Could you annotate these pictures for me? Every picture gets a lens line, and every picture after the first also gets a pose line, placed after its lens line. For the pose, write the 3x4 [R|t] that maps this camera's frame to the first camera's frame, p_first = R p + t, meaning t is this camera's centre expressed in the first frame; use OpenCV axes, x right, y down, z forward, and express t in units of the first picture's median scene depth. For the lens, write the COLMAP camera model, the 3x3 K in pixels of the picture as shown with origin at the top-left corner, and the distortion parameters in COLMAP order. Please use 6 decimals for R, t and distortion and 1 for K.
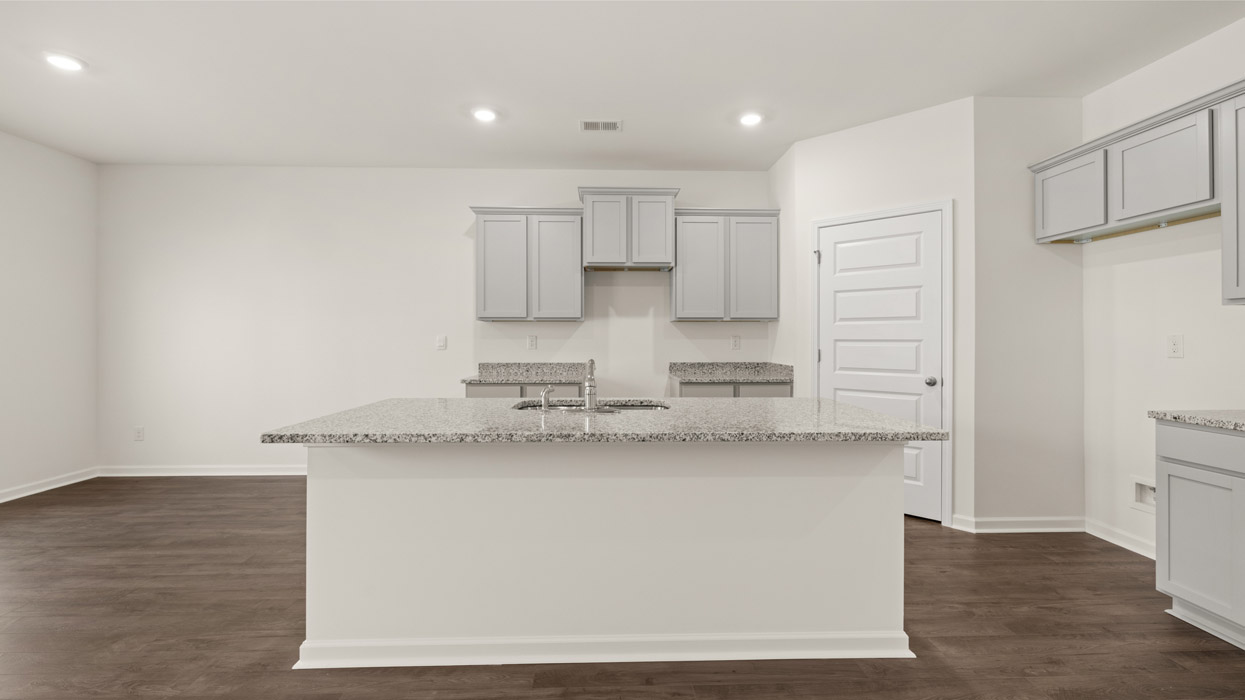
lens RADIAL K [[522.2, 0, 623.0], [0, 522.2, 339.4], [0, 0, 1]] dist [-0.000668, -0.000308]
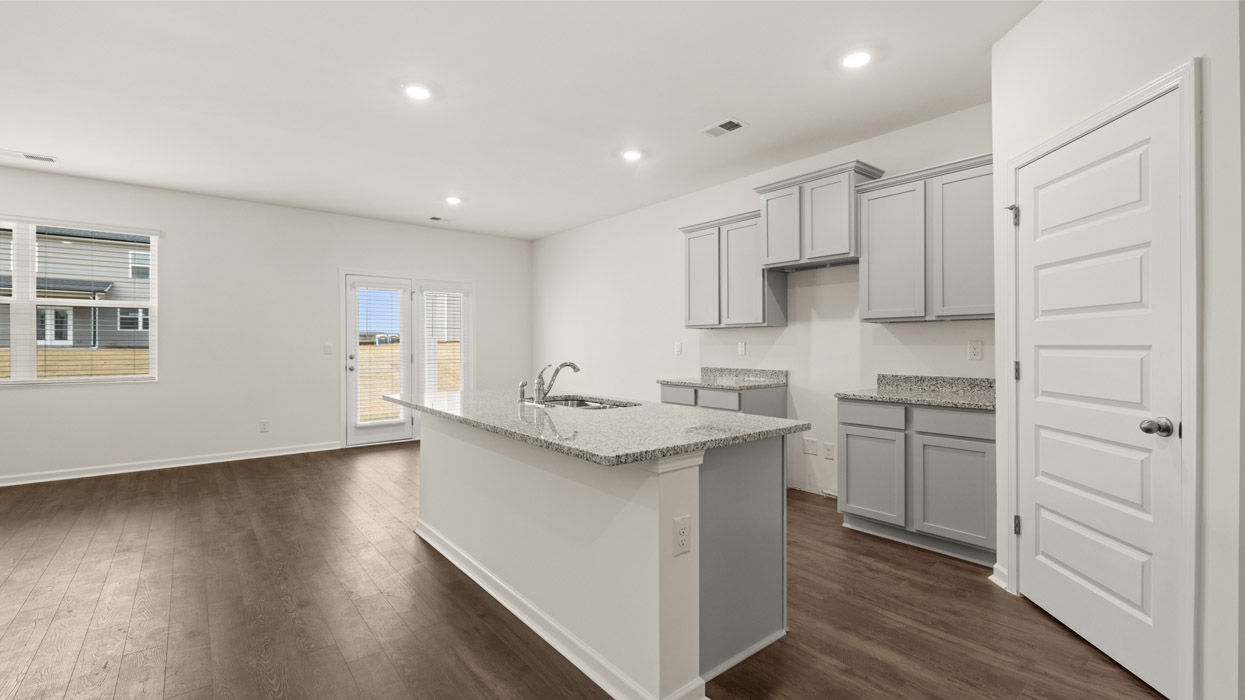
lens RADIAL K [[522.4, 0, 622.5], [0, 522.4, 350.0], [0, 0, 1]] dist [-0.001547, -0.001164]
pose [[0.608380, 0.005967, -0.793624, 0.528222], [-0.000468, 0.999974, 0.007160, 0.001228], [0.793646, -0.003985, 0.608367, 0.210948]]
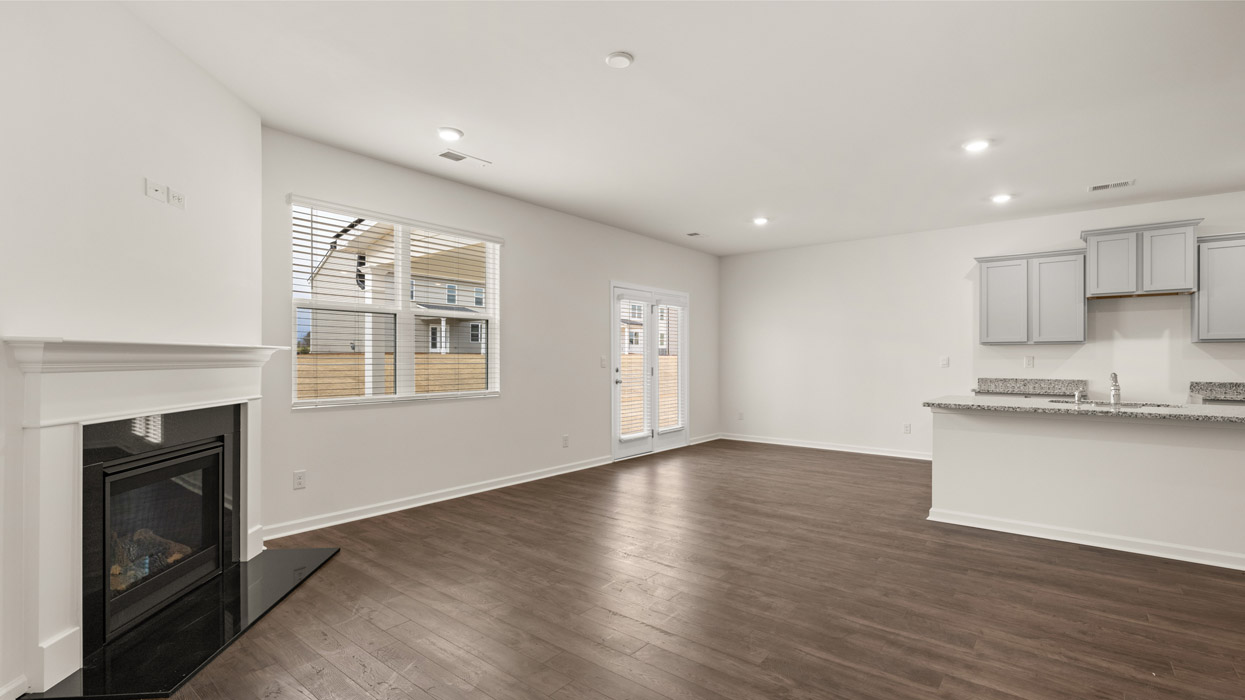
lens RADIAL K [[563.2, 0, 623.0], [0, 563.2, 358.9], [0, 0, 1]] dist [-0.000901, 0.000180]
pose [[0.759365, 0.001501, -0.650663, -0.043455], [-0.001405, 0.999999, 0.000667, -0.000777], [0.650663, 0.000408, 0.759366, -0.640127]]
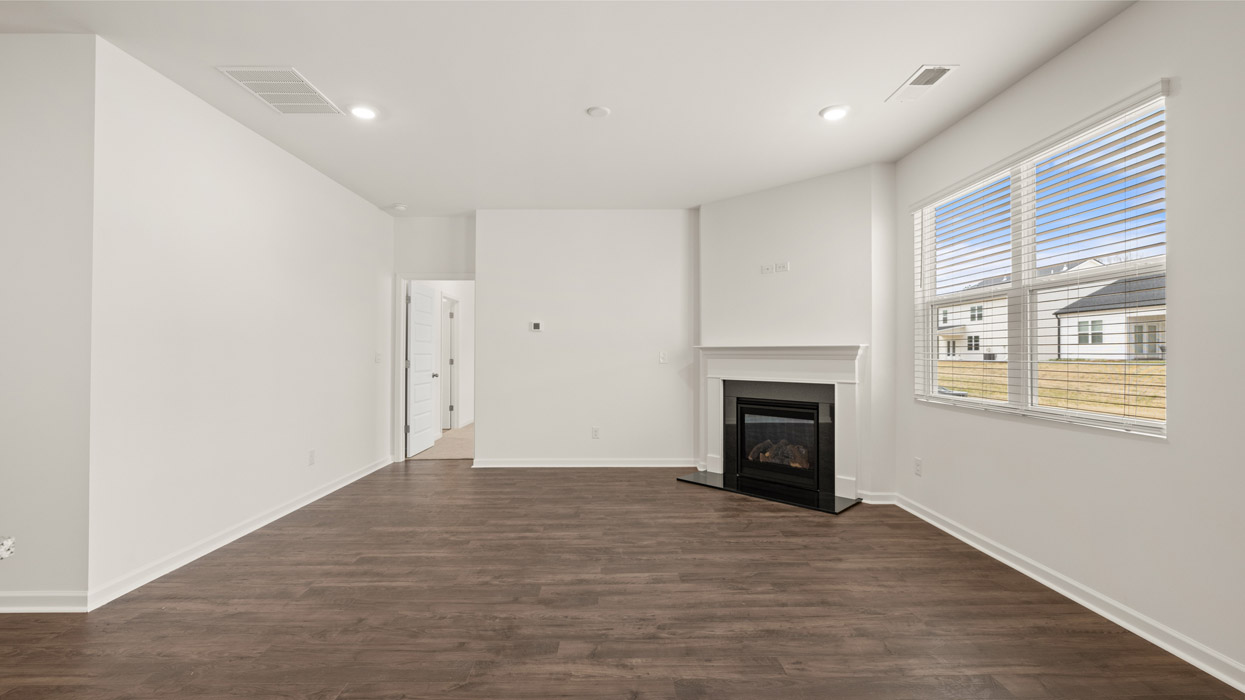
lens RADIAL K [[522.4, 0, 622.5], [0, 522.4, 350.0], [0, 0, 1]] dist [-0.001547, -0.001164]
pose [[-0.999818, -0.000721, 0.019074, -0.520409], [-0.000817, 0.999987, -0.005044, -0.002267], [-0.019070, -0.005059, -0.999805, 0.599241]]
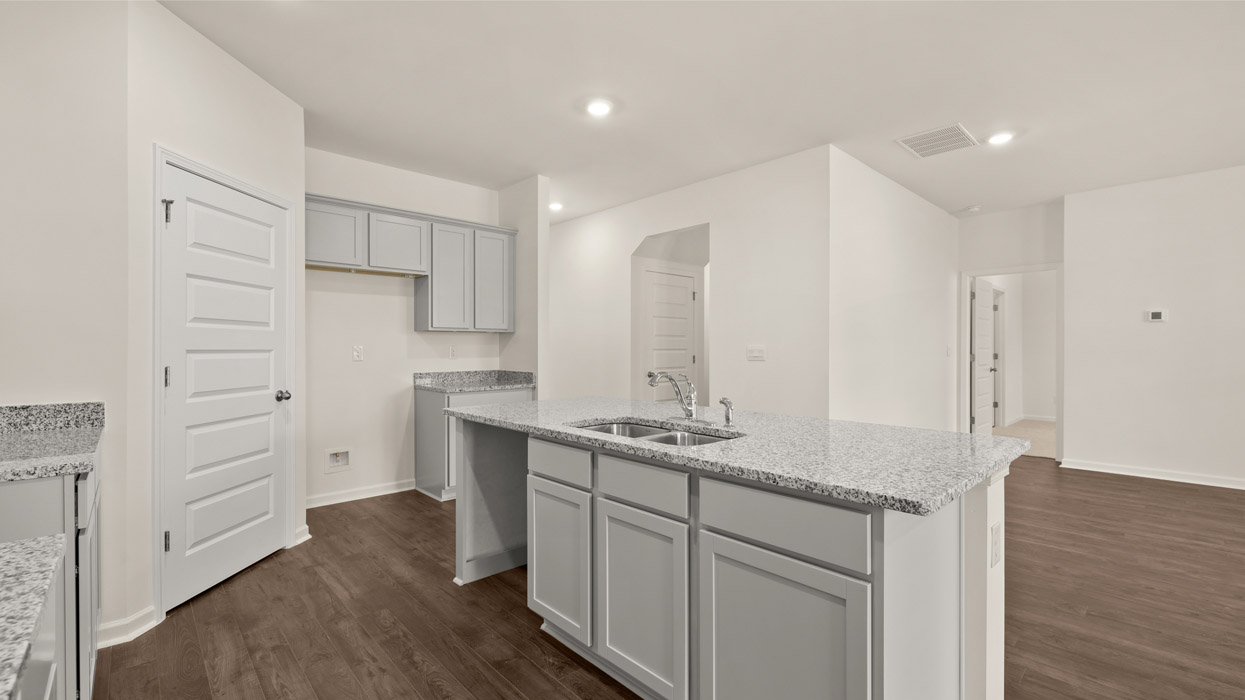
lens RADIAL K [[522.4, 0, 622.5], [0, 522.4, 350.0], [0, 0, 1]] dist [-0.001547, -0.001164]
pose [[-0.657136, -0.001553, 0.753771, -0.373672], [0.002075, 0.999990, 0.003869, -0.000729], [-0.753769, 0.004106, -0.657126, 0.900713]]
